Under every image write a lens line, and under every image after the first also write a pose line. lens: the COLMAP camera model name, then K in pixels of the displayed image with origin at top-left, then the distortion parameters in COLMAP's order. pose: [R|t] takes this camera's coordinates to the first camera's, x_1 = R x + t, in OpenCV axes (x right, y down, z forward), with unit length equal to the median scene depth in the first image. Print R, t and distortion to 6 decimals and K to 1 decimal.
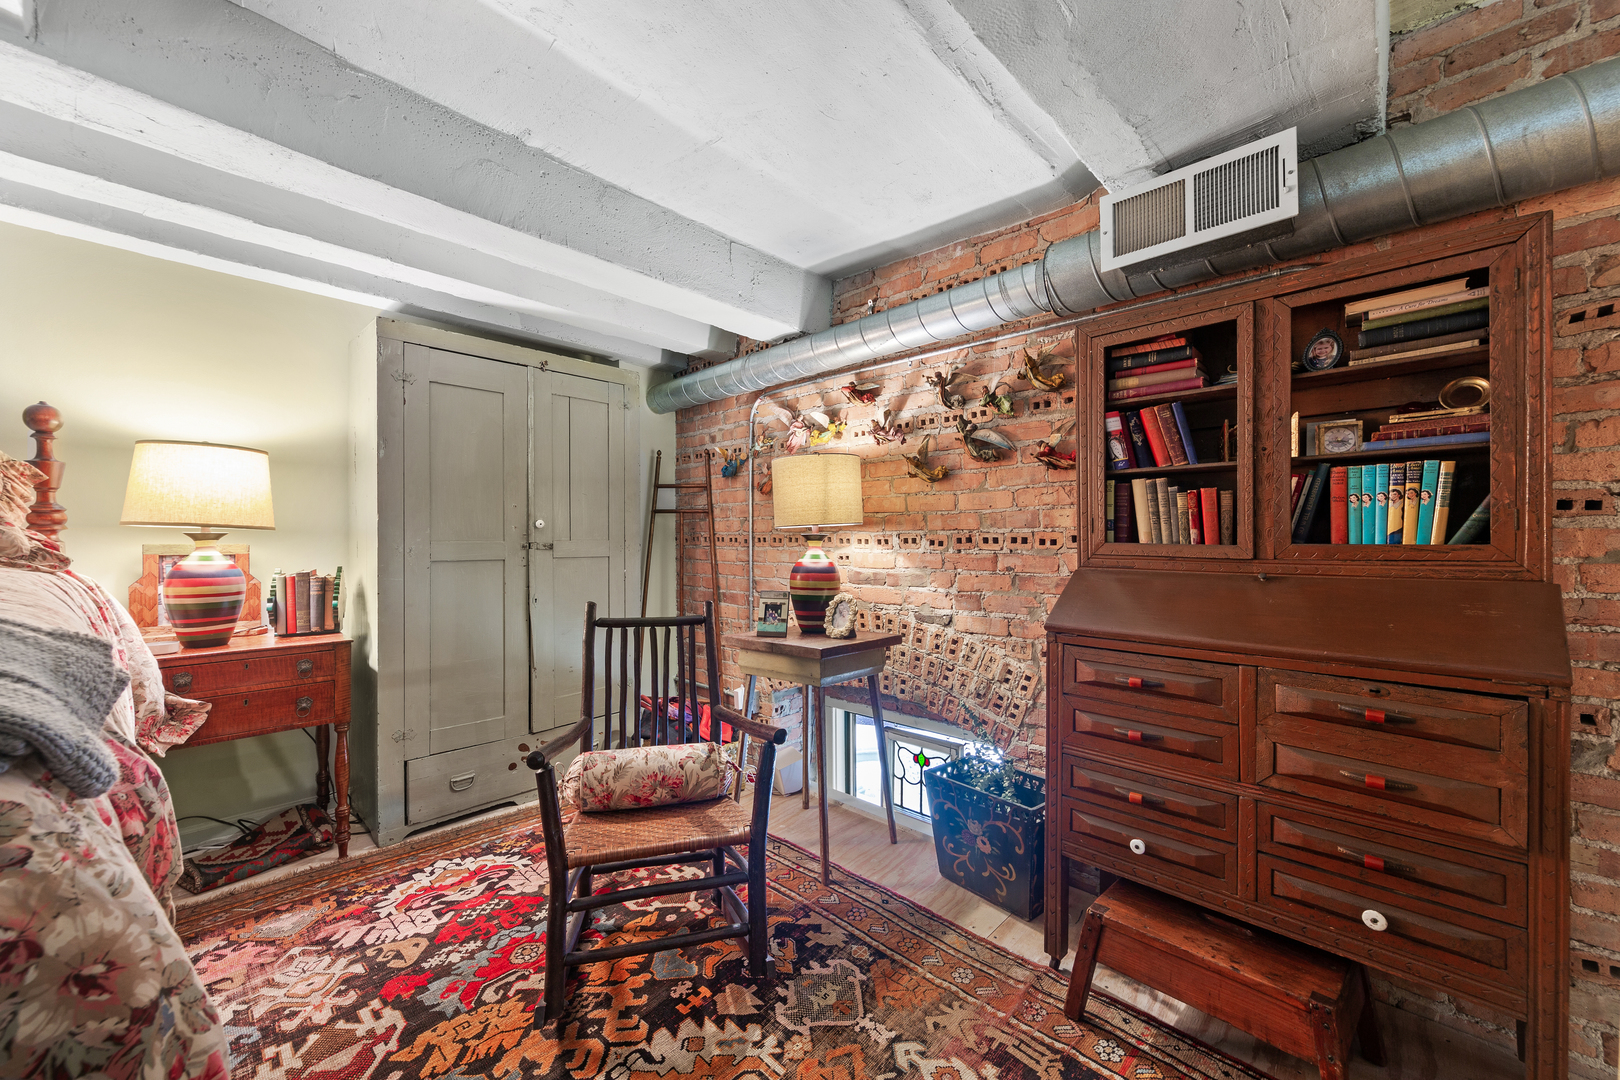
lens RADIAL K [[602.5, 0, 807.2], [0, 602.5, 567.6], [0, 0, 1]] dist [0.006705, -0.000043]
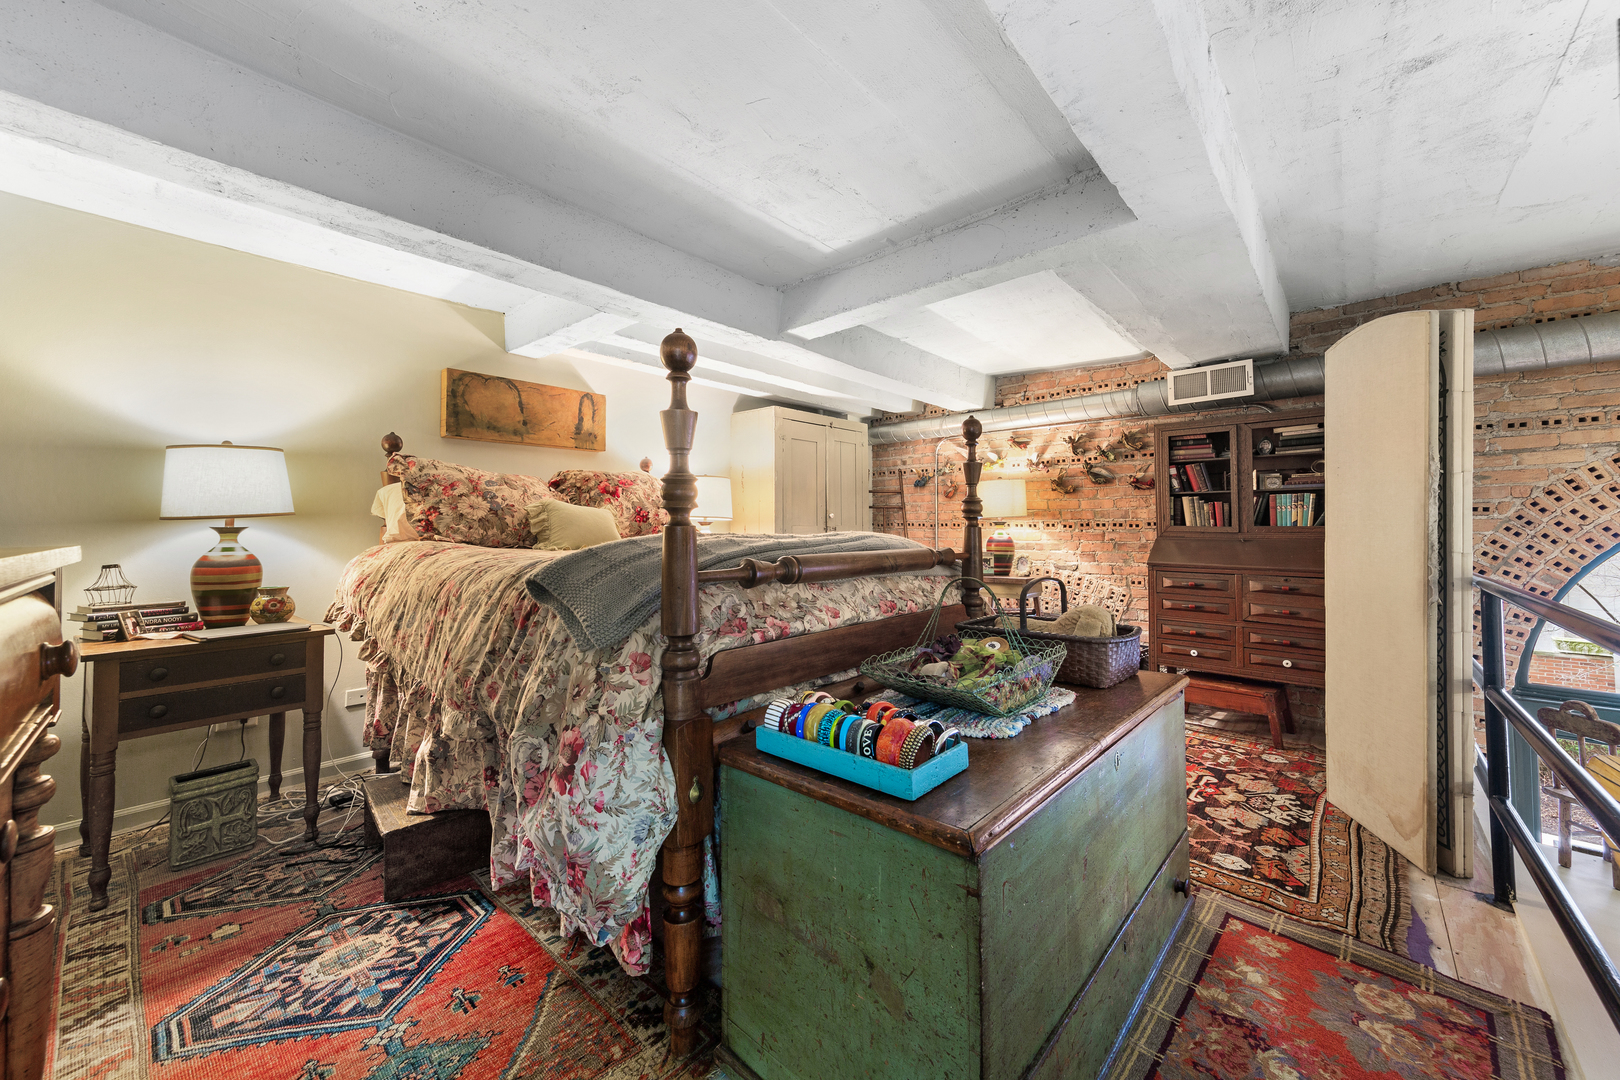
lens RADIAL K [[590.0, 0, 810.8], [0, 590.0, 536.2], [0, 0, 1]] dist [0.010163, -0.002818]
pose [[0.999532, -0.000270, 0.030600, -0.756684], [0.001152, 0.999585, -0.028799, 0.049059], [-0.030579, 0.028820, 0.999117, -0.950531]]
